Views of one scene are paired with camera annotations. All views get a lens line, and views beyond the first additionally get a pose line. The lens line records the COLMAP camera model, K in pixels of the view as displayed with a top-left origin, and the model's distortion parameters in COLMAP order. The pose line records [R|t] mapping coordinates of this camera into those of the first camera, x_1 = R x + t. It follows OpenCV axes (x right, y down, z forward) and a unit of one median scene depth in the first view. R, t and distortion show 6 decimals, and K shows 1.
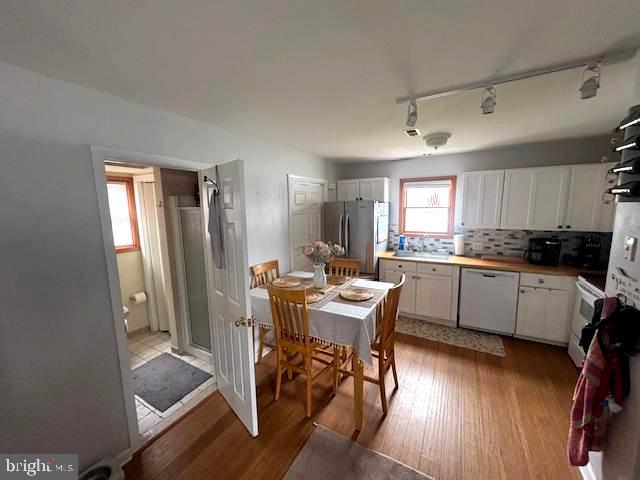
lens RADIAL K [[254.1, 0, 320.0], [0, 254.1, 240.0], [0, 0, 1]] dist [0.001979, -0.000263]
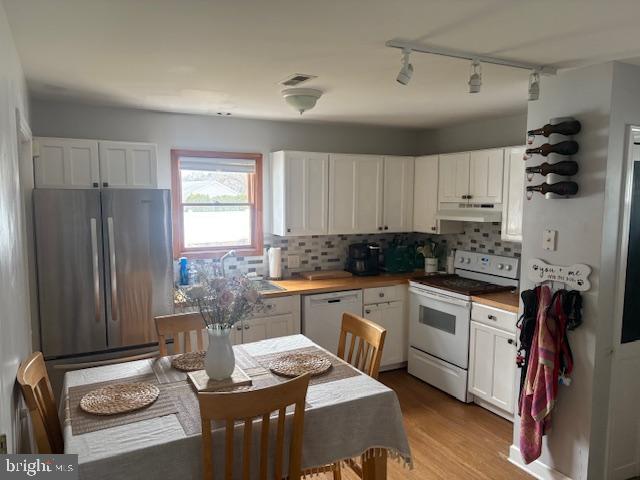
lens RADIAL K [[483.8, 0, 316.4], [0, 483.8, 243.5], [0, 0, 1]] dist [0.013100, -0.004374]
pose [[0.540979, -0.061870, 0.838757, -0.441864], [0.104609, 0.994496, 0.005887, -0.026941], [-0.834505, 0.084557, 0.544474, 0.263784]]
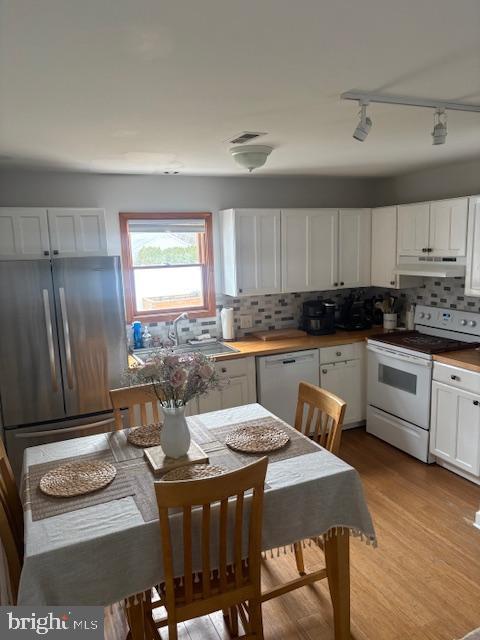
lens RADIAL K [[483.8, 0, 237.1], [0, 483.8, 321.8], [0, 0, 1]] dist [0.013100, -0.004374]
pose [[0.592327, -0.127440, 0.795555, -0.418725], [0.133478, 0.989288, 0.059094, -0.056822], [-0.794564, 0.071186, 0.602992, 0.277288]]
